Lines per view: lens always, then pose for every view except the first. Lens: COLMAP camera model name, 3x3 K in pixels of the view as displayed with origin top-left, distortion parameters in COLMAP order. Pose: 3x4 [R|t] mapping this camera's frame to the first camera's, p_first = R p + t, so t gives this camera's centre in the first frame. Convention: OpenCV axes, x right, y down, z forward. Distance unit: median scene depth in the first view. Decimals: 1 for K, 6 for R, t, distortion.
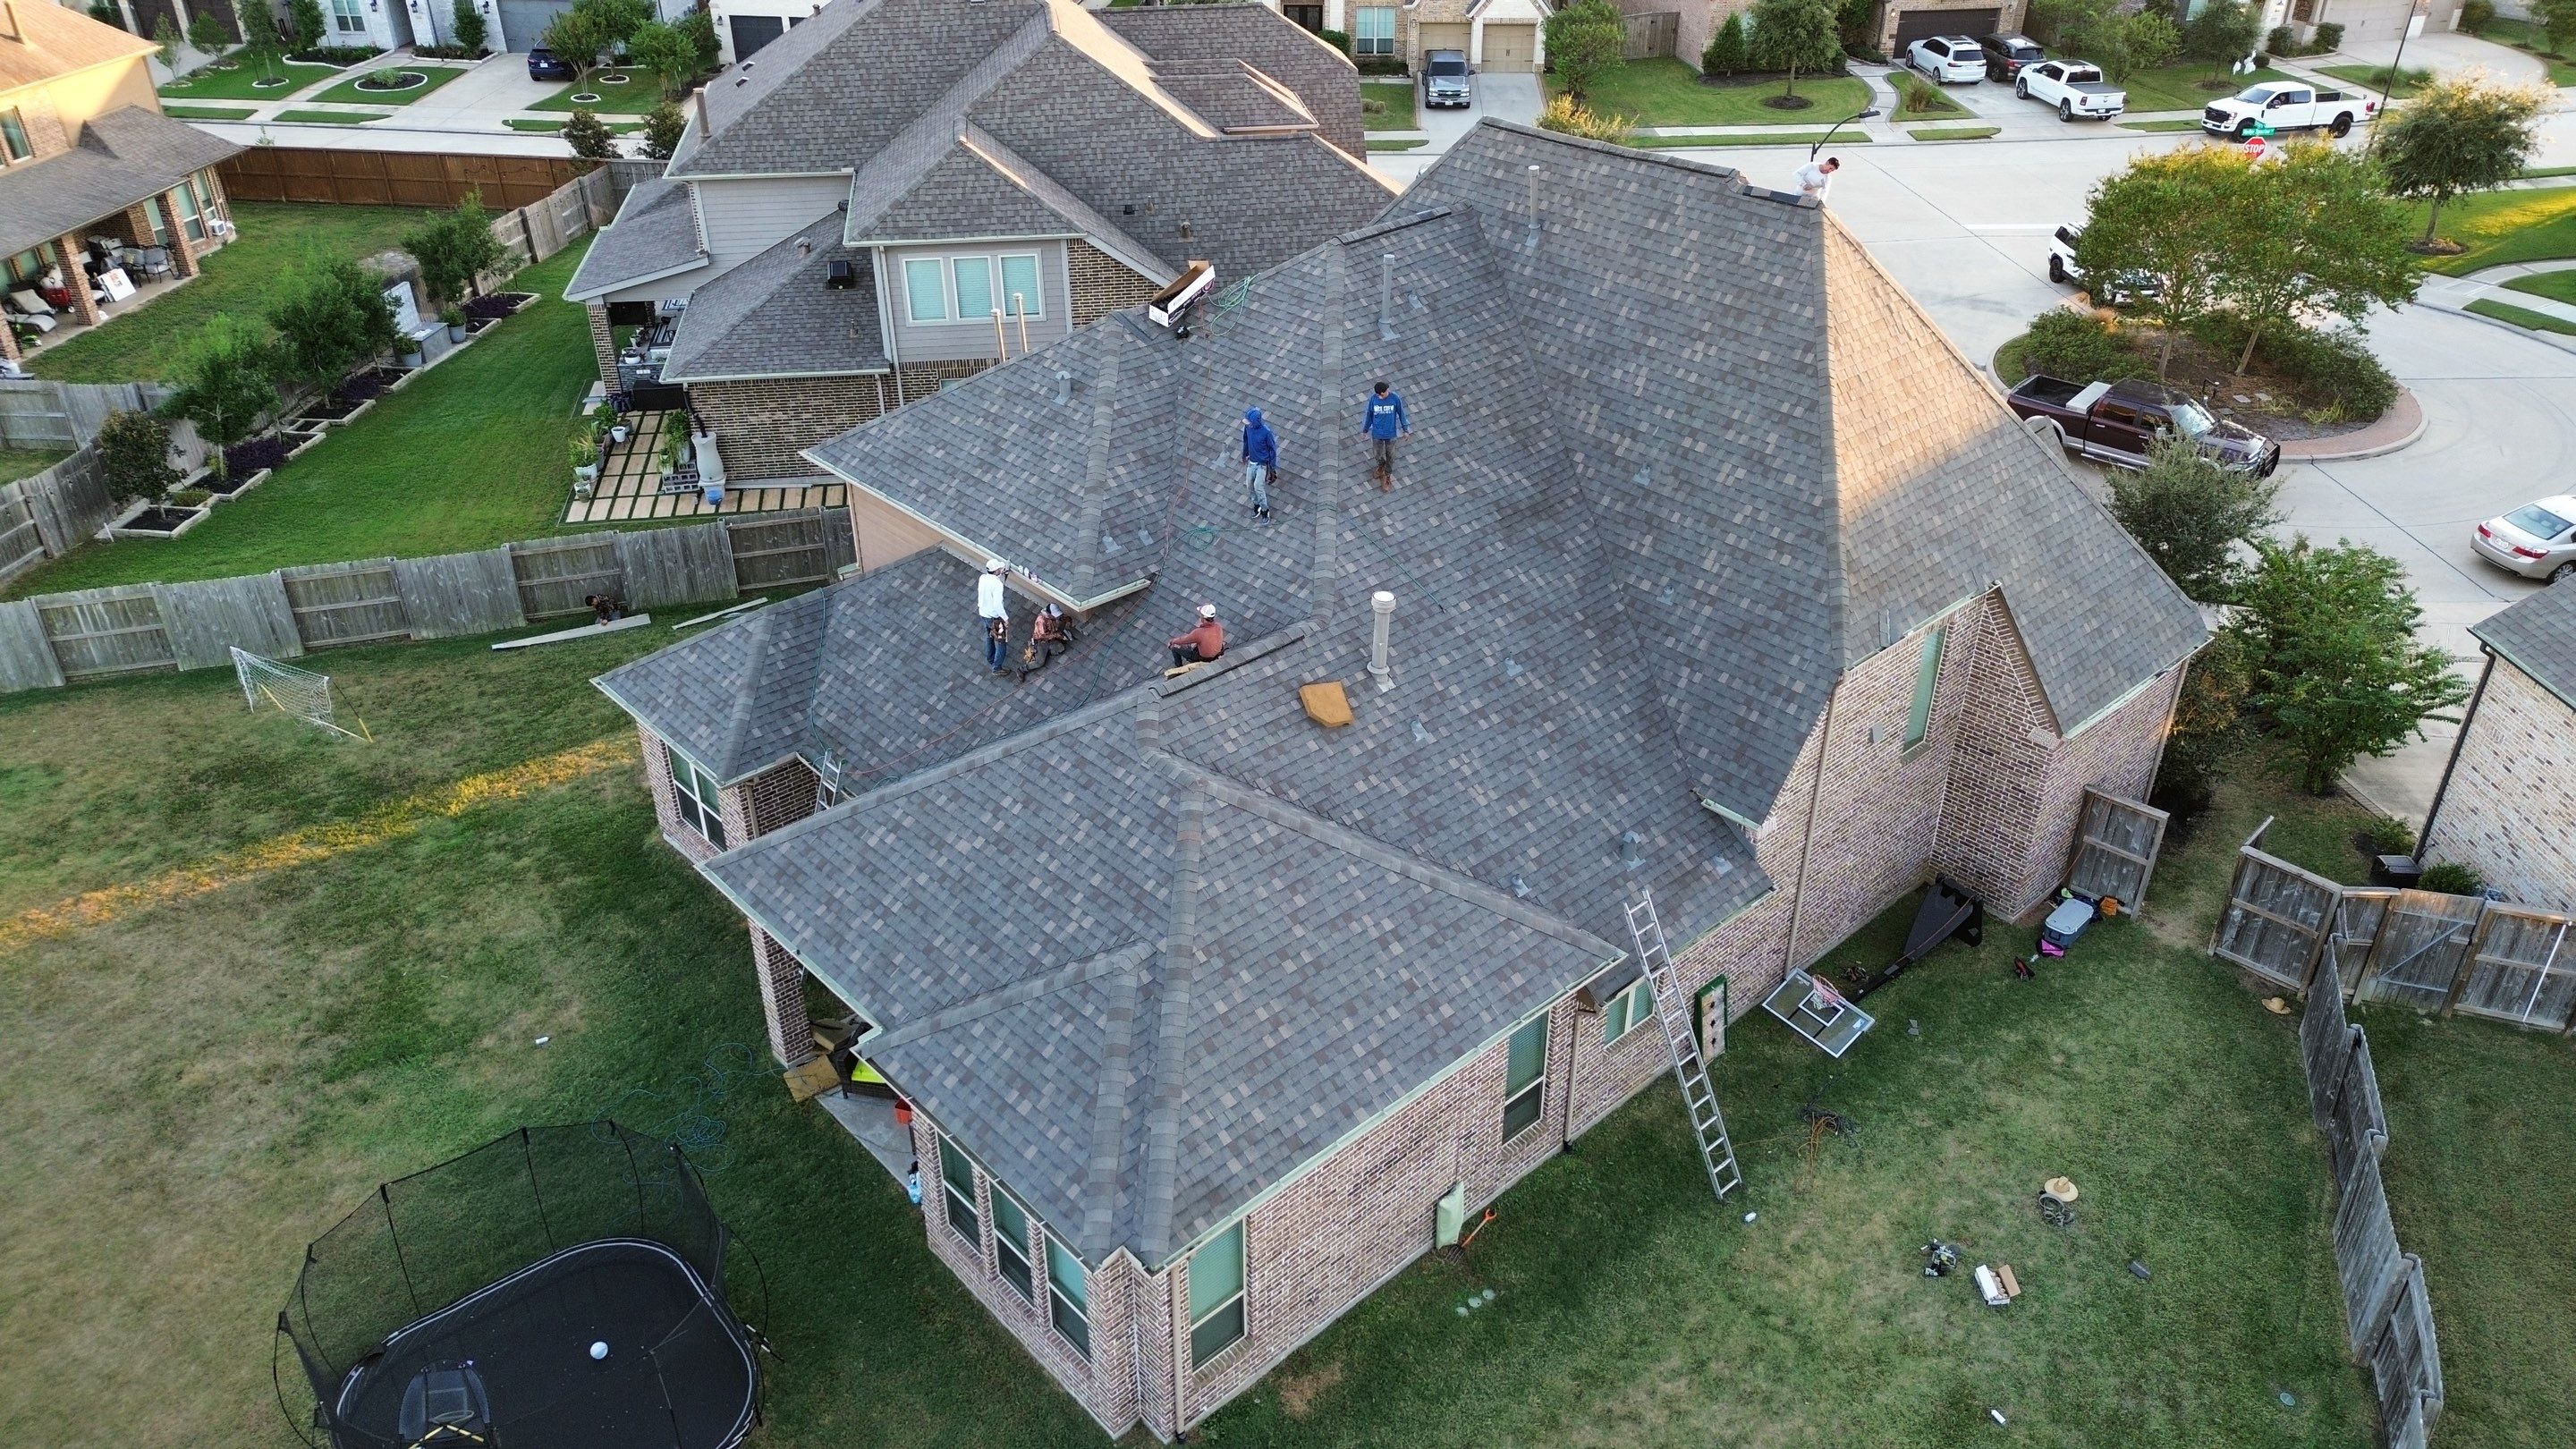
lens RADIAL K [[1811.1, 0, 1305.1], [0, 1811.1, 730.2], [0, 0, 1]] dist [0.065235, -0.049617]
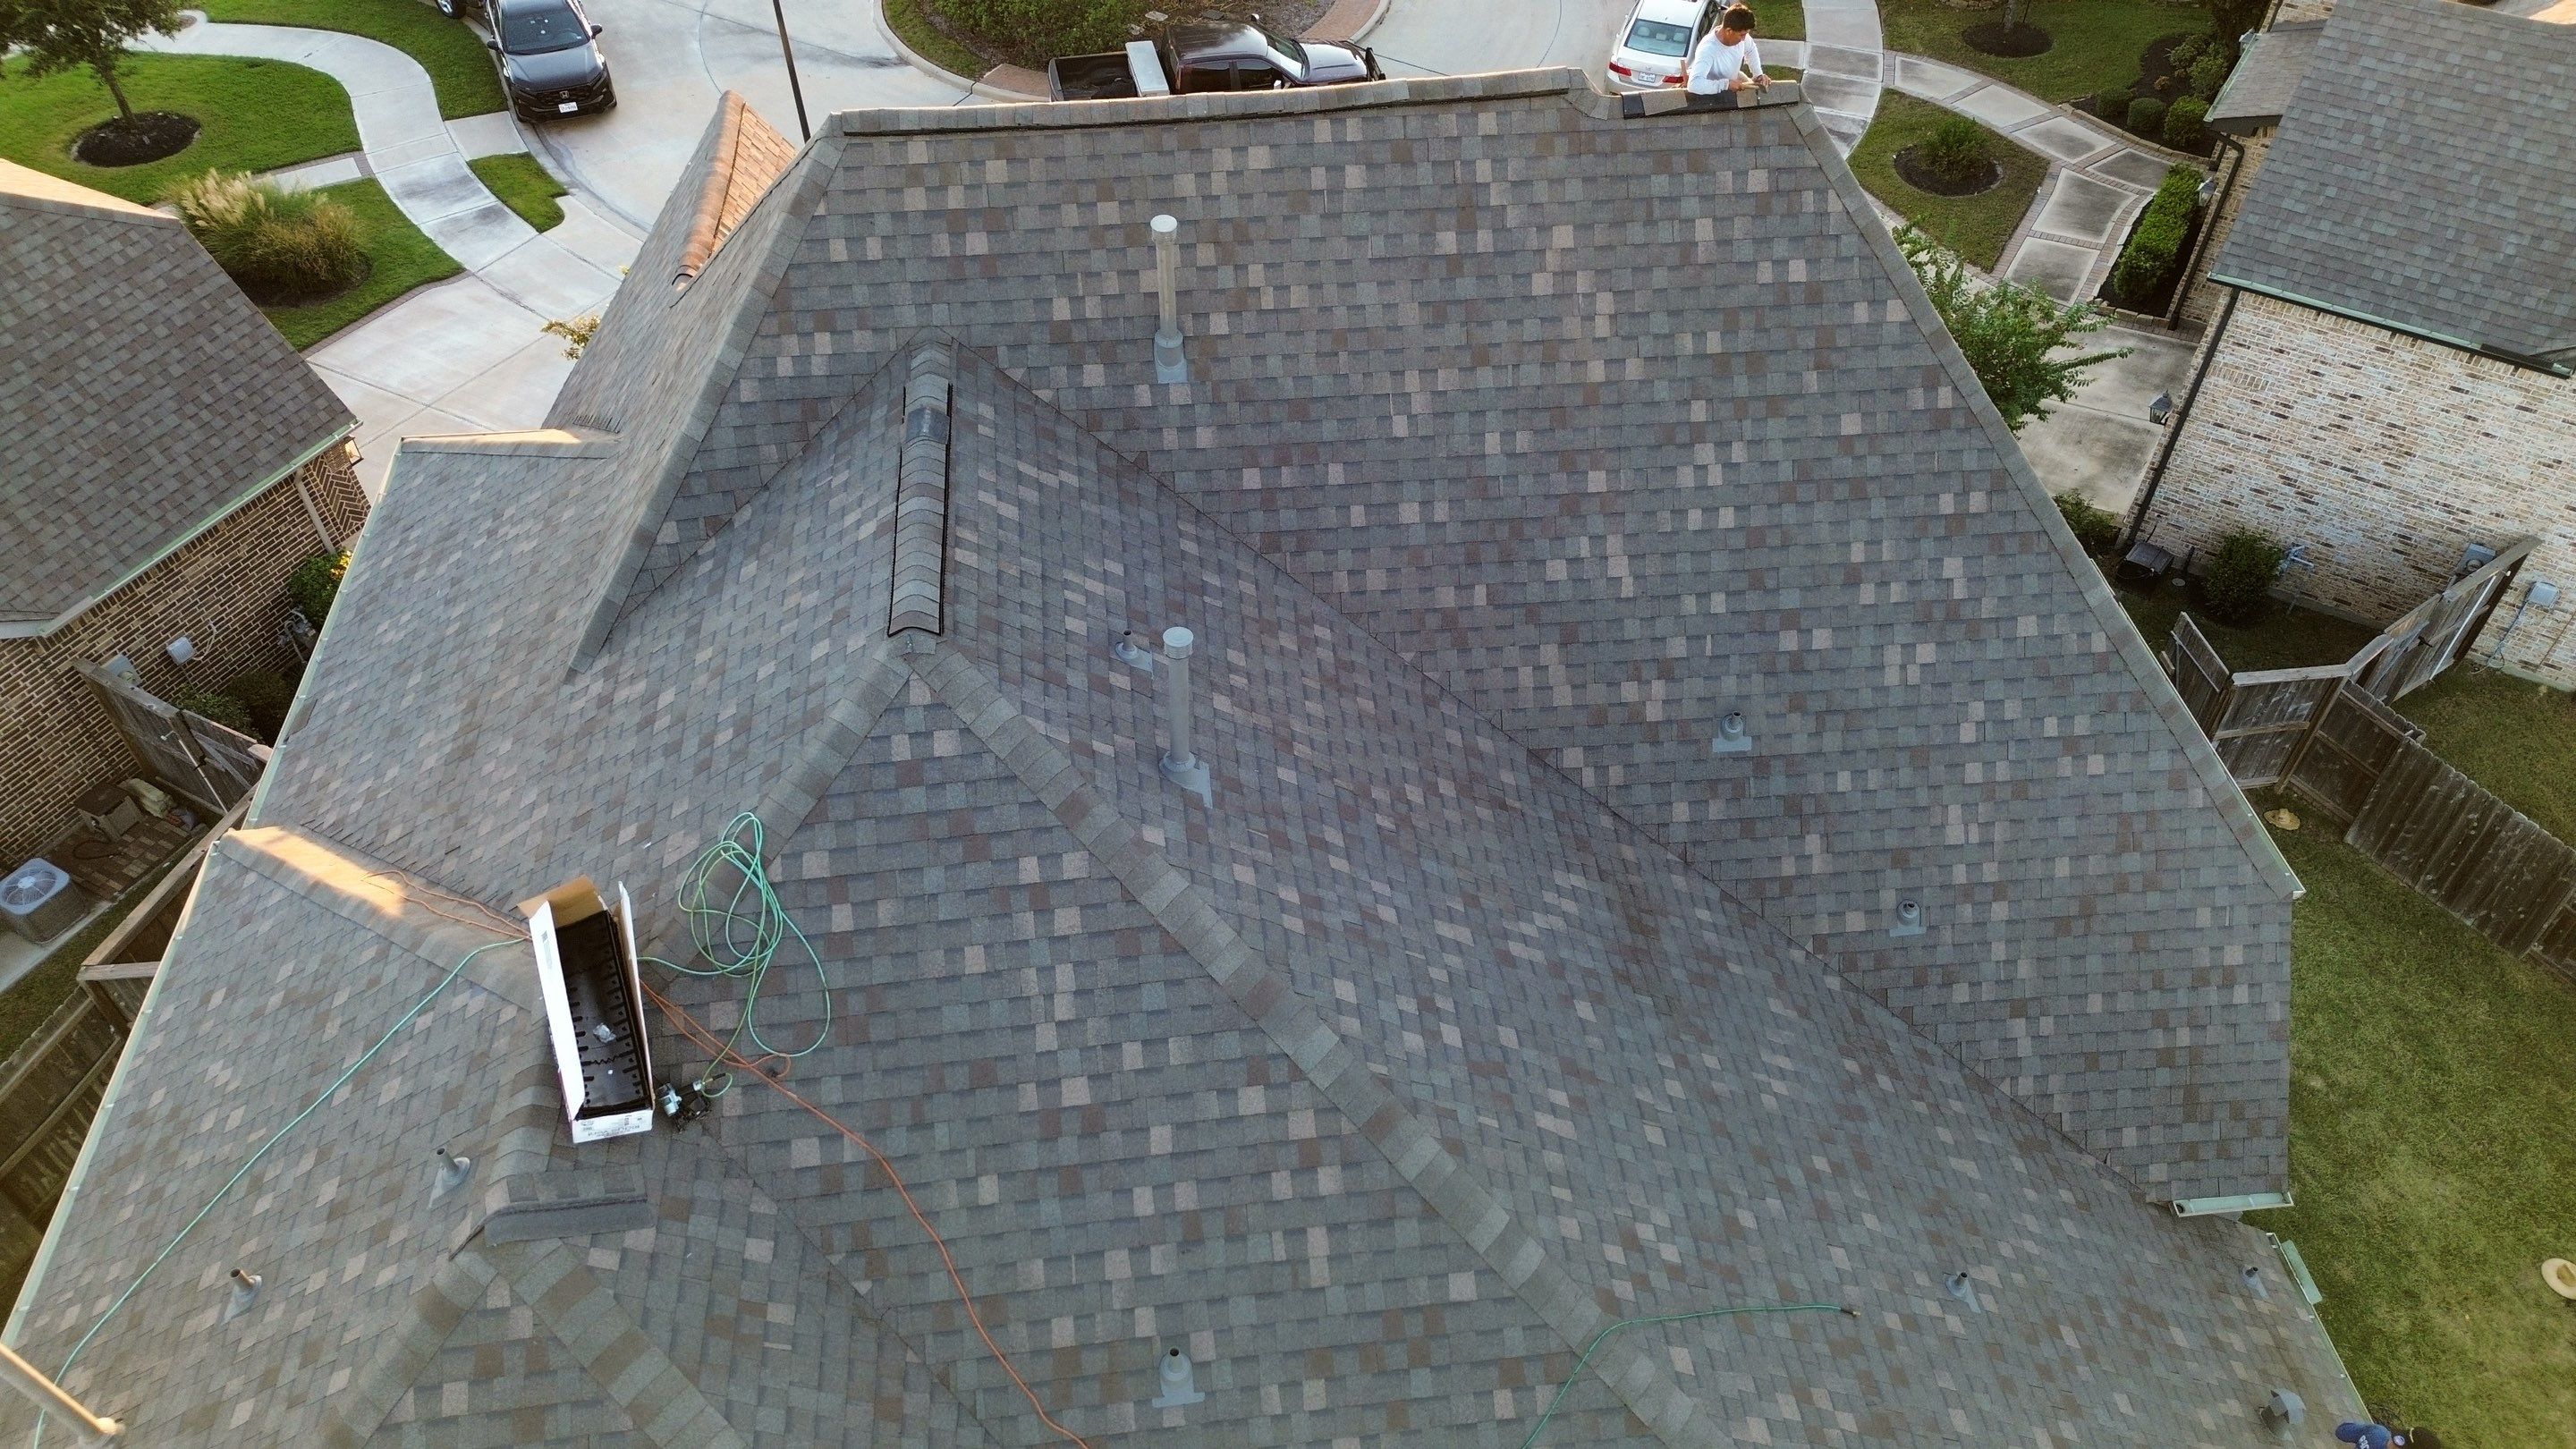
lens RADIAL K [[1802.8, 0, 1297.3], [0, 1802.8, 719.4], [0, 0, 1]] dist [0.081288, -0.079725]
pose [[0.598991, -0.572349, 0.560024, -0.149827], [0.417461, 0.820010, 0.391549, -0.367948], [-0.683327, -0.000746, 0.730112, 0.689113]]
